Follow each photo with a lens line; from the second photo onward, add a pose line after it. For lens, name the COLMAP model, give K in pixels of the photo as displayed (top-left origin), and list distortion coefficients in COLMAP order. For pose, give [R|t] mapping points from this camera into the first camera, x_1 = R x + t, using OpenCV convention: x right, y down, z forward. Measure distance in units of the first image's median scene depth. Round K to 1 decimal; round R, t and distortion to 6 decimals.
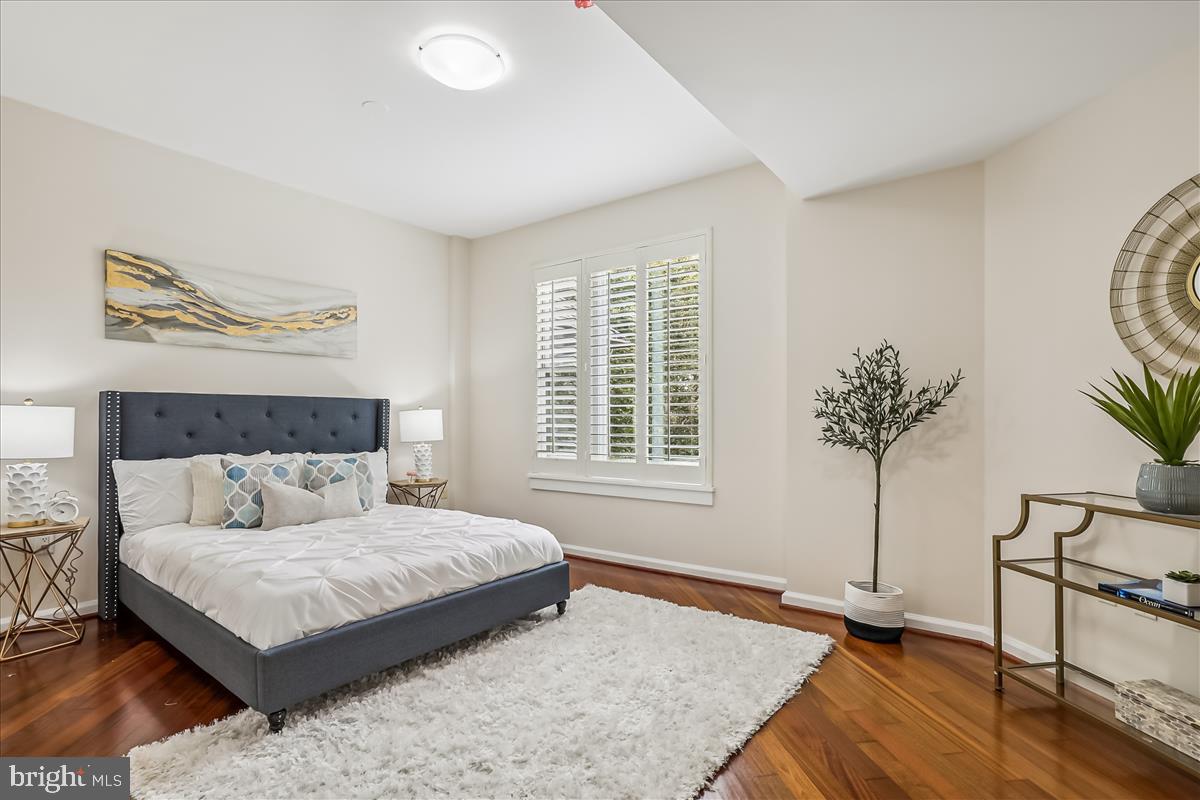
lens RADIAL K [[591.2, 0, 598.0], [0, 591.2, 404.3], [0, 0, 1]] dist [0.006455, 0.001712]
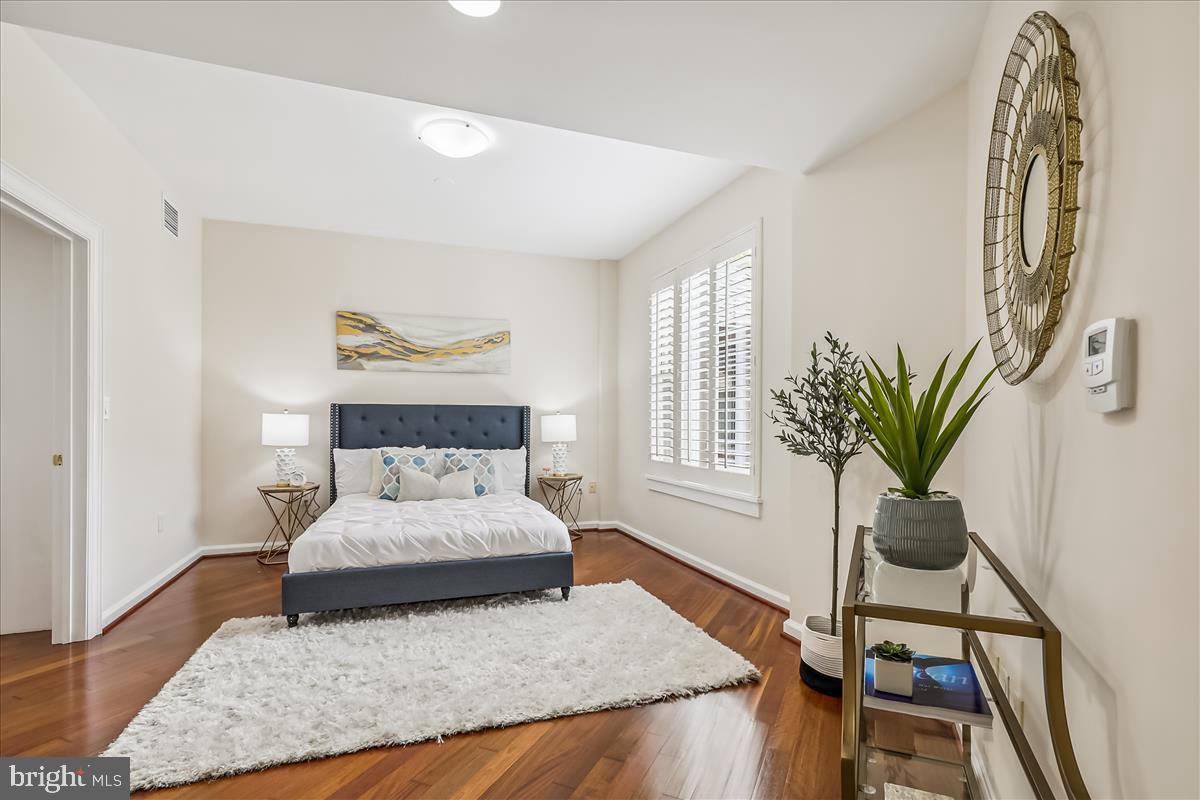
lens RADIAL K [[591.2, 0, 624.7], [0, 591.2, 413.7], [0, 0, 1]] dist [0.006455, 0.001712]
pose [[0.836247, -0.001524, -0.548351, 0.604234], [0.008480, 0.999912, 0.010153, -0.004877], [0.548288, -0.013141, 0.836187, 0.122054]]
